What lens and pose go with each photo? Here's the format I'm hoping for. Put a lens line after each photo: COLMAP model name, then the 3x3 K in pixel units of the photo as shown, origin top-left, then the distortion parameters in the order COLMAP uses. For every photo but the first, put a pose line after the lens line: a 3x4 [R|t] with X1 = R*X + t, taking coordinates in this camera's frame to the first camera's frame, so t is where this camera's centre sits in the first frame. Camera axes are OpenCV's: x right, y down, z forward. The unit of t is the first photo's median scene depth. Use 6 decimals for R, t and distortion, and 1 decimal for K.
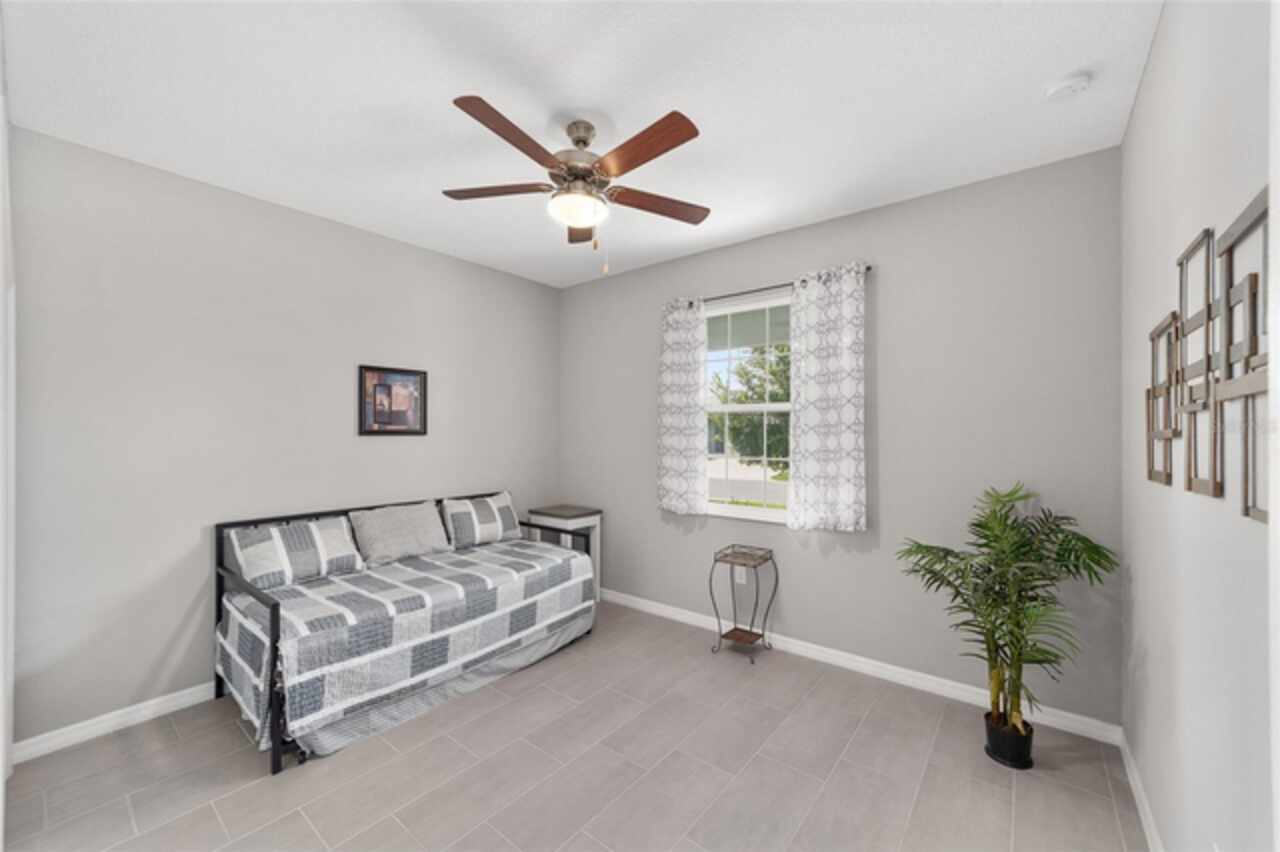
lens RADIAL K [[492.7, 0, 633.7], [0, 492.7, 430.5], [0, 0, 1]] dist [-0.024585, 0.011586]
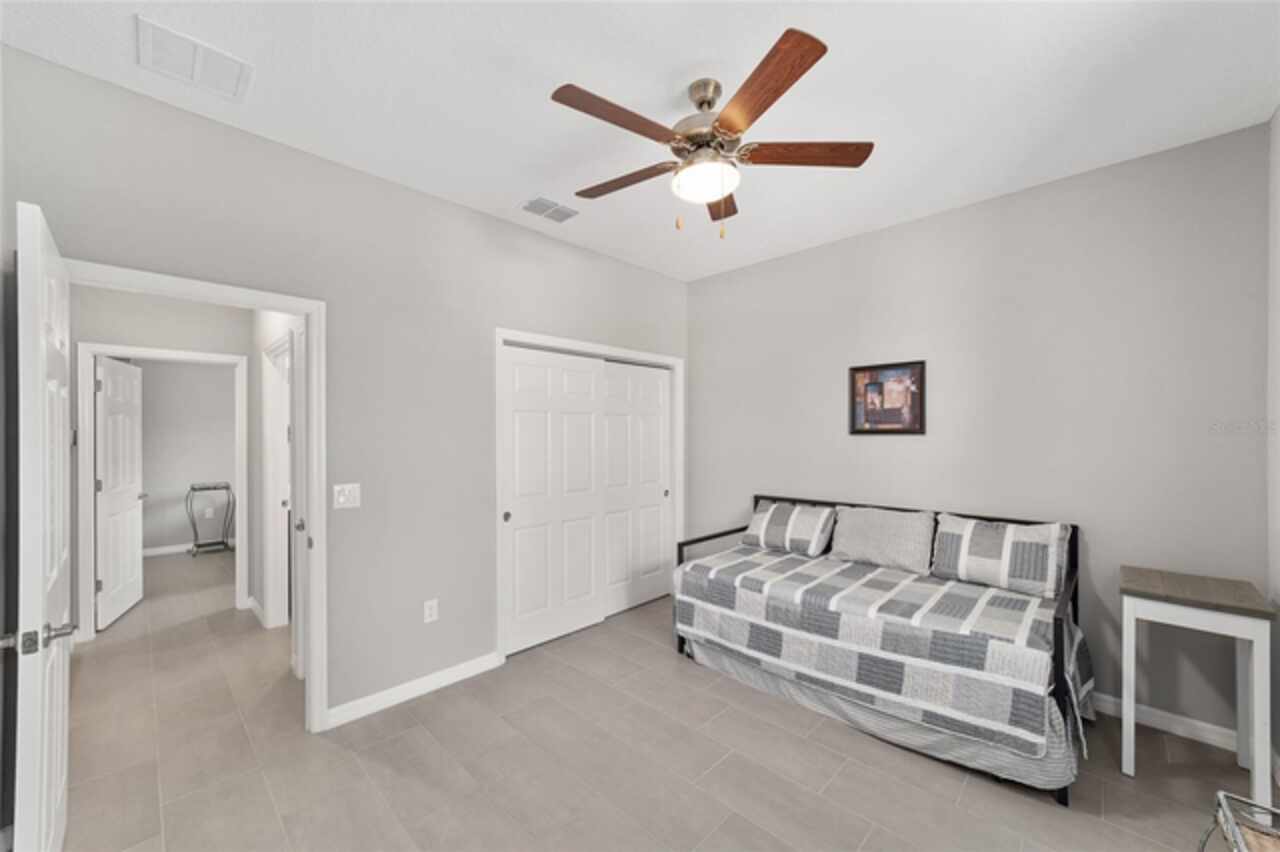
lens RADIAL K [[492.7, 0, 633.7], [0, 492.7, 430.5], [0, 0, 1]] dist [-0.024585, 0.011586]
pose [[-0.093238, -0.004598, -0.995633, 0.554685], [0.007751, 0.999956, -0.005343, 0.003341], [0.995614, -0.008215, -0.093199, 0.666436]]
